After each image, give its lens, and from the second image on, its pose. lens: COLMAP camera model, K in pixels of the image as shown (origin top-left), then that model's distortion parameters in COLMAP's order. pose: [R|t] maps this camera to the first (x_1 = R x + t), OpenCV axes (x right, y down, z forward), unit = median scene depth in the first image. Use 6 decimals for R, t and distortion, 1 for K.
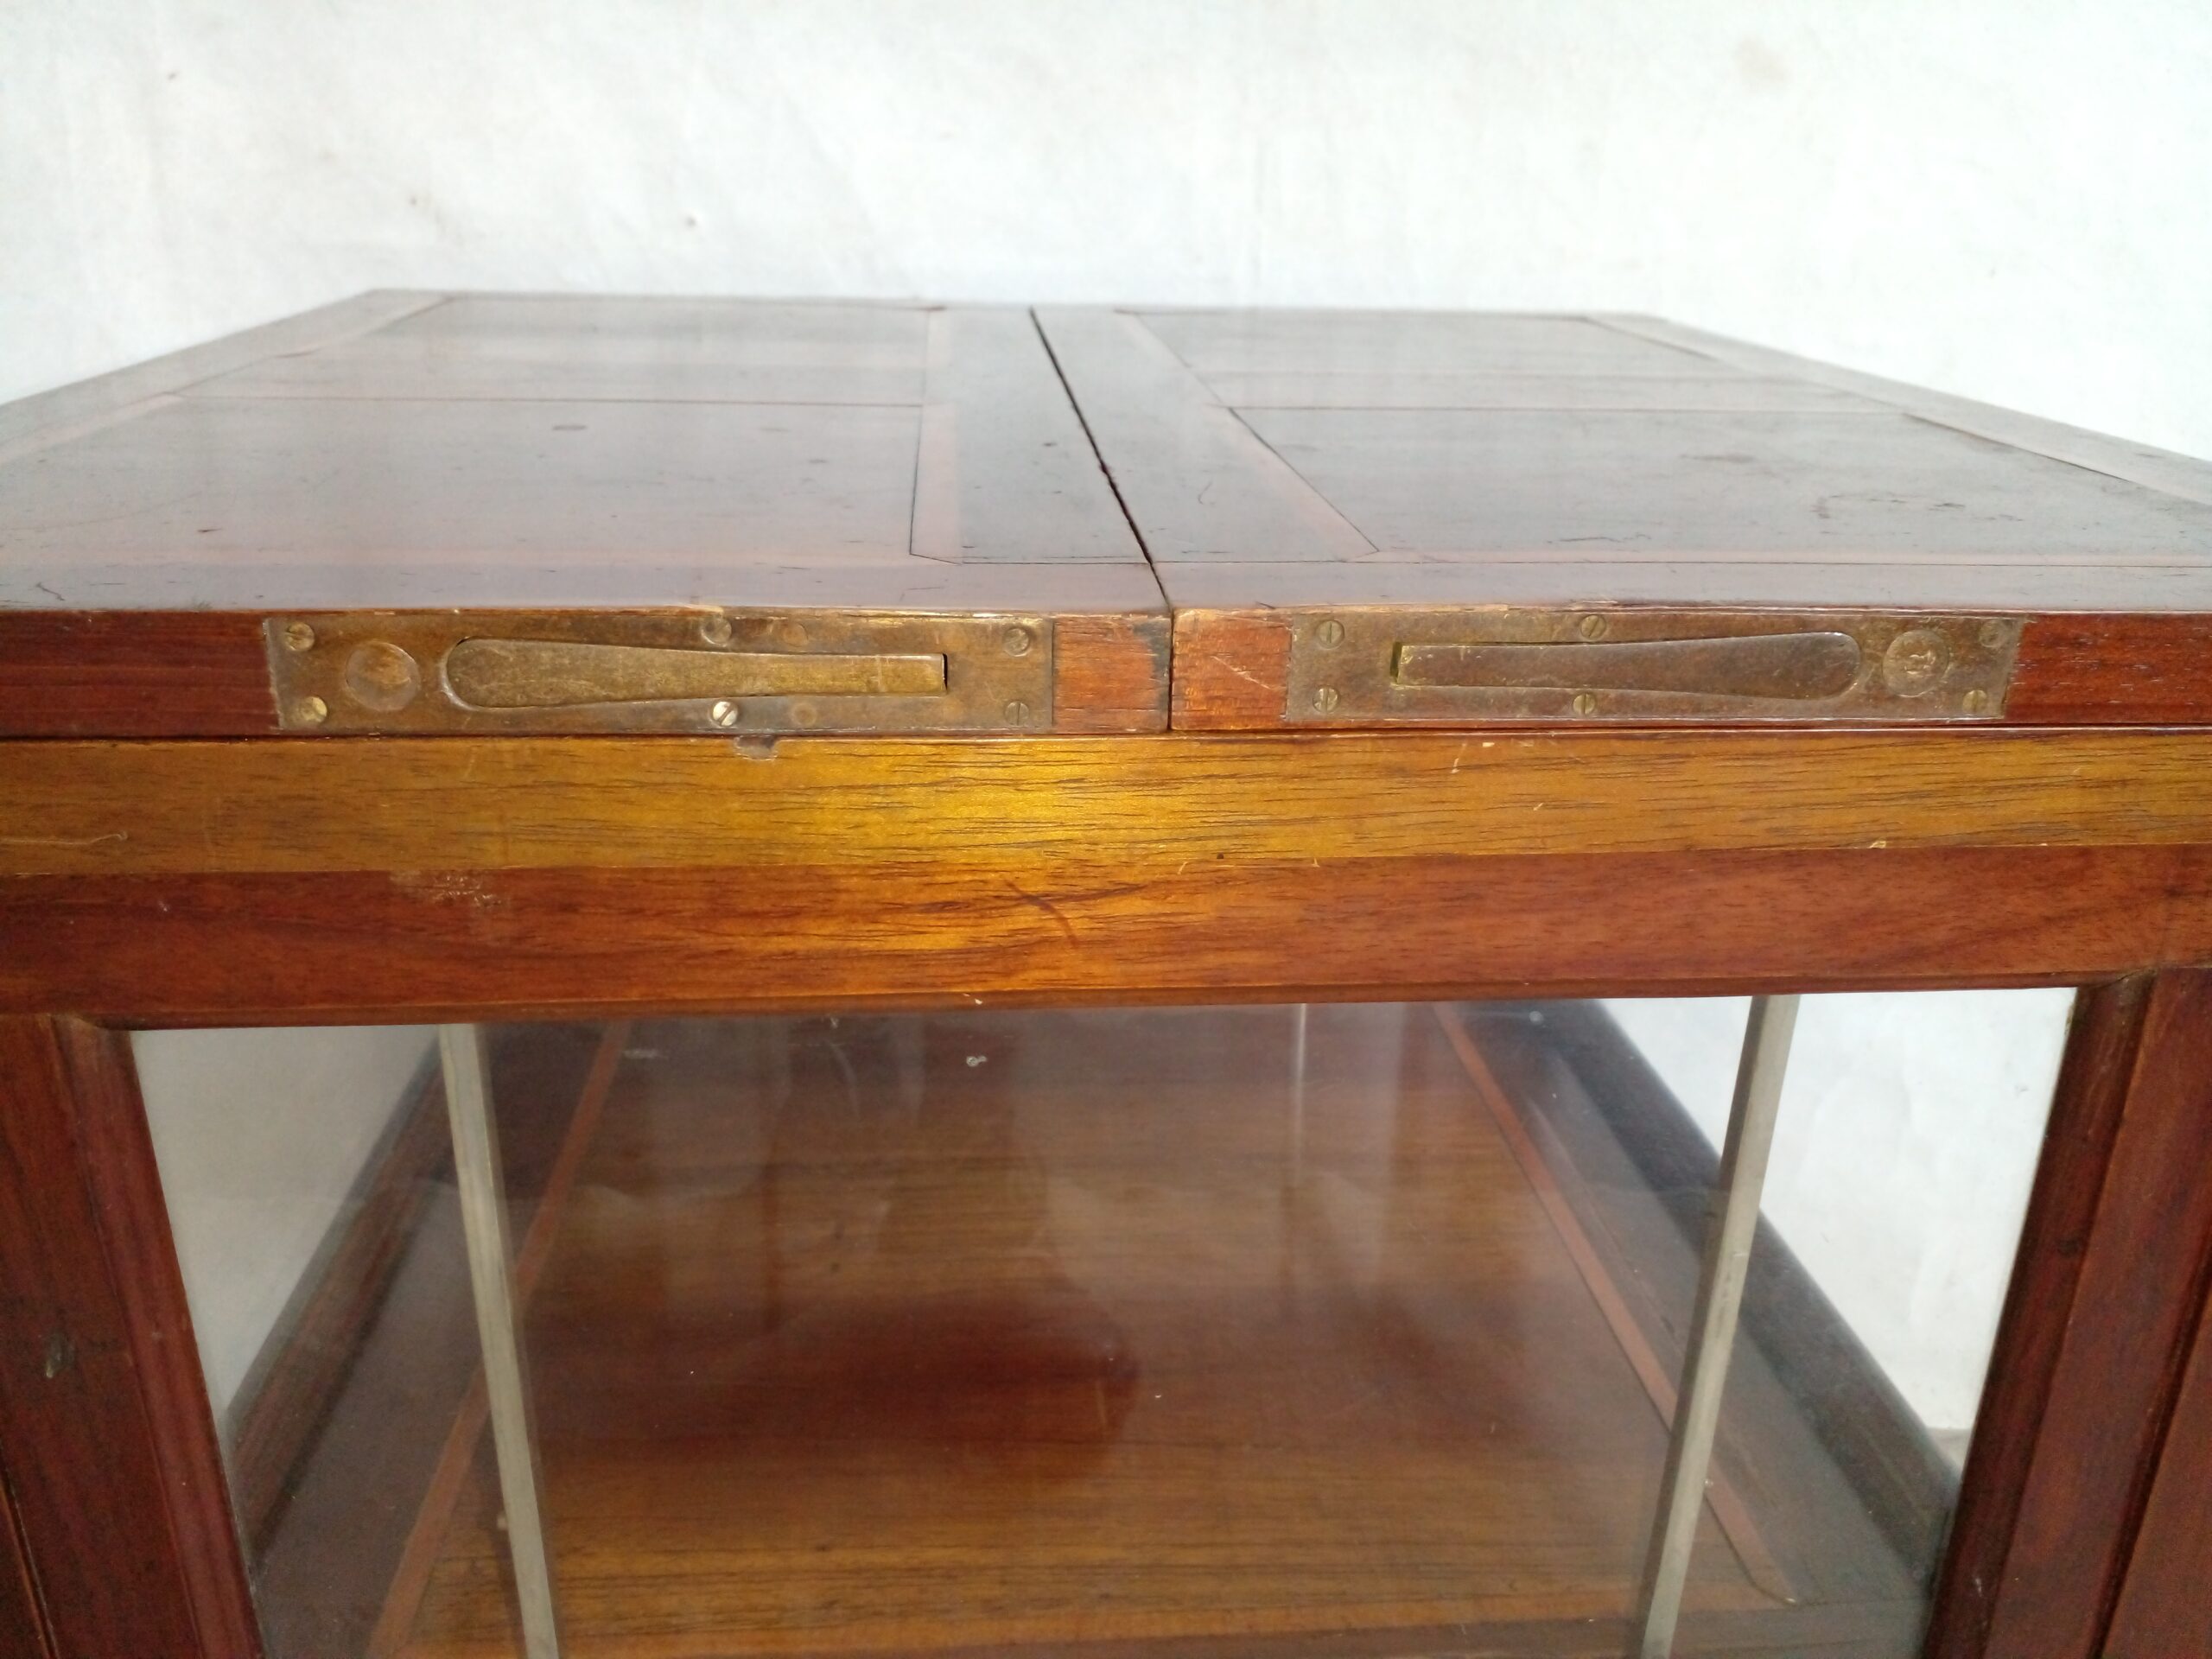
lens RADIAL K [[1791.5, 0, 1114.8], [0, 1791.5, 888.3], [0, 0, 1]] dist [0.006332, -0.020161]
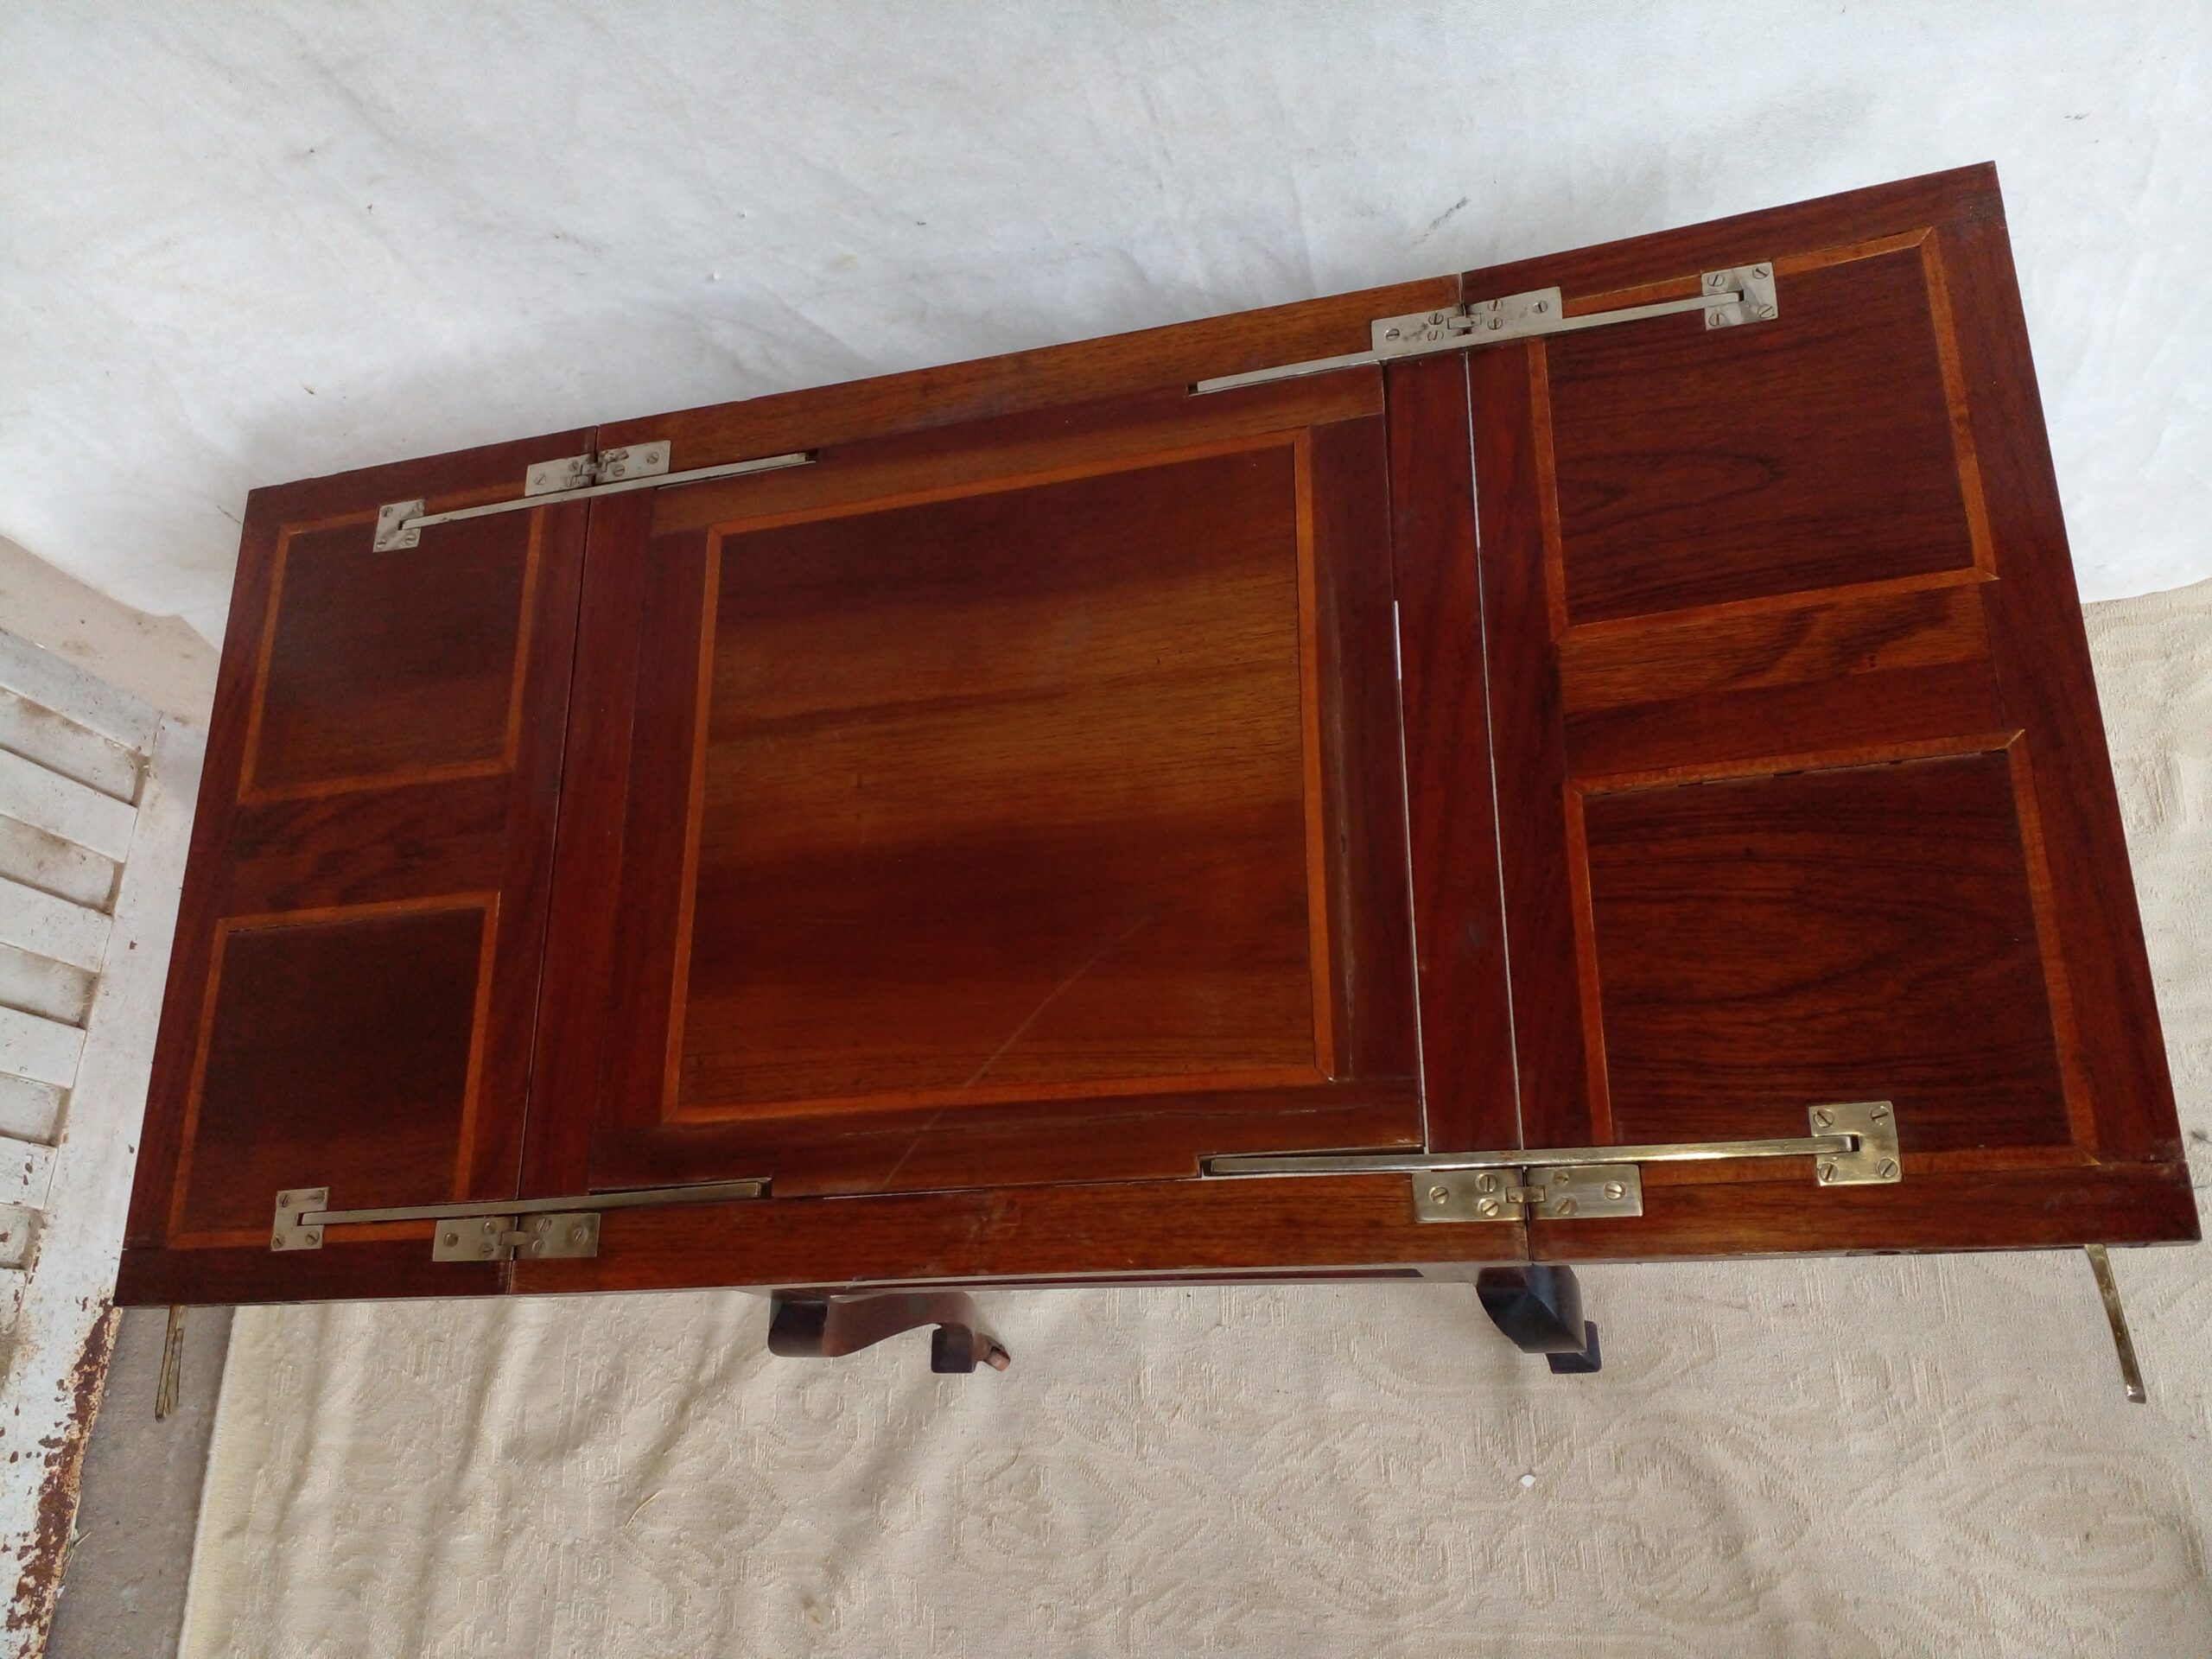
lens RADIAL K [[1791.5, 0, 1106.7], [0, 1791.5, 882.2], [0, 0, 1]] dist [0.006332, -0.020161]
pose [[0.949280, -0.012830, -0.314170, 1.167696], [0.247879, 0.645264, 0.722627, -2.580857], [0.193451, -0.763852, 0.615717, -0.367444]]
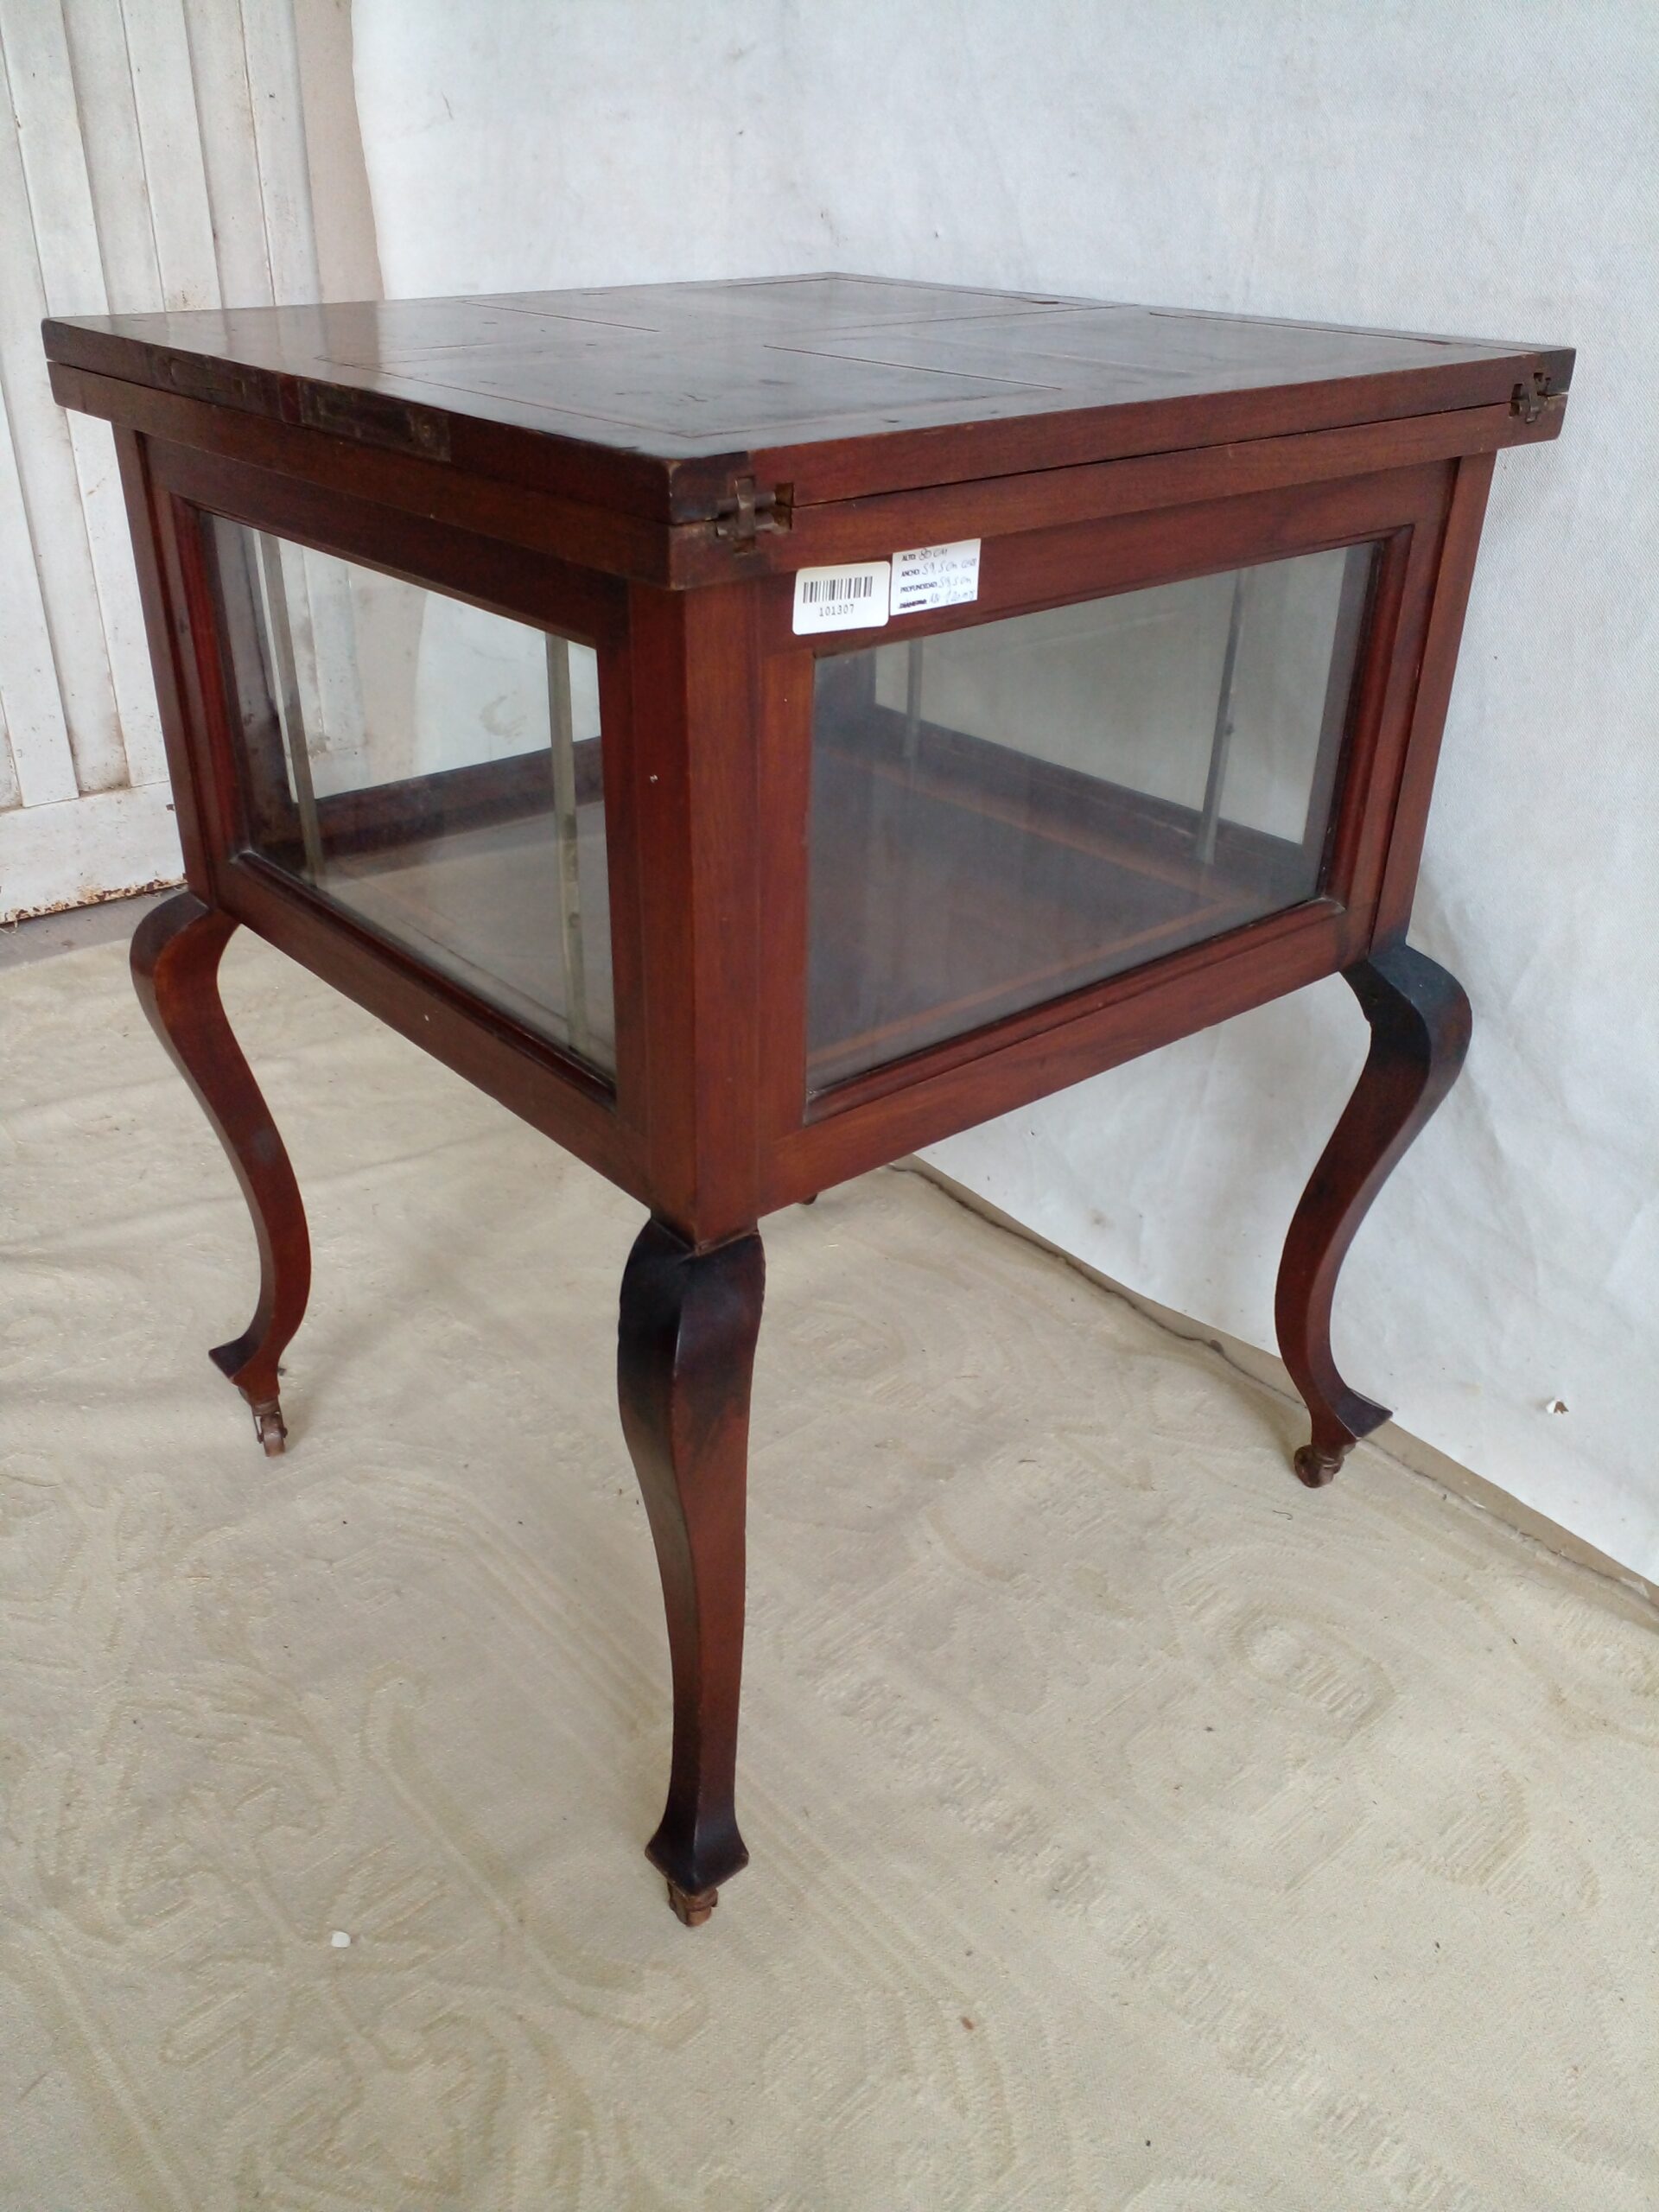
lens RADIAL K [[1791.5, 0, 783.9], [0, 1791.5, 1100.9], [0, 0, 1]] dist [0.006332, -0.020161]
pose [[0.577461, 0.376321, -0.724514, 2.790144], [-0.309009, 0.922155, 0.232688, -0.053681], [0.755680, 0.089513, 0.648795, 0.057485]]
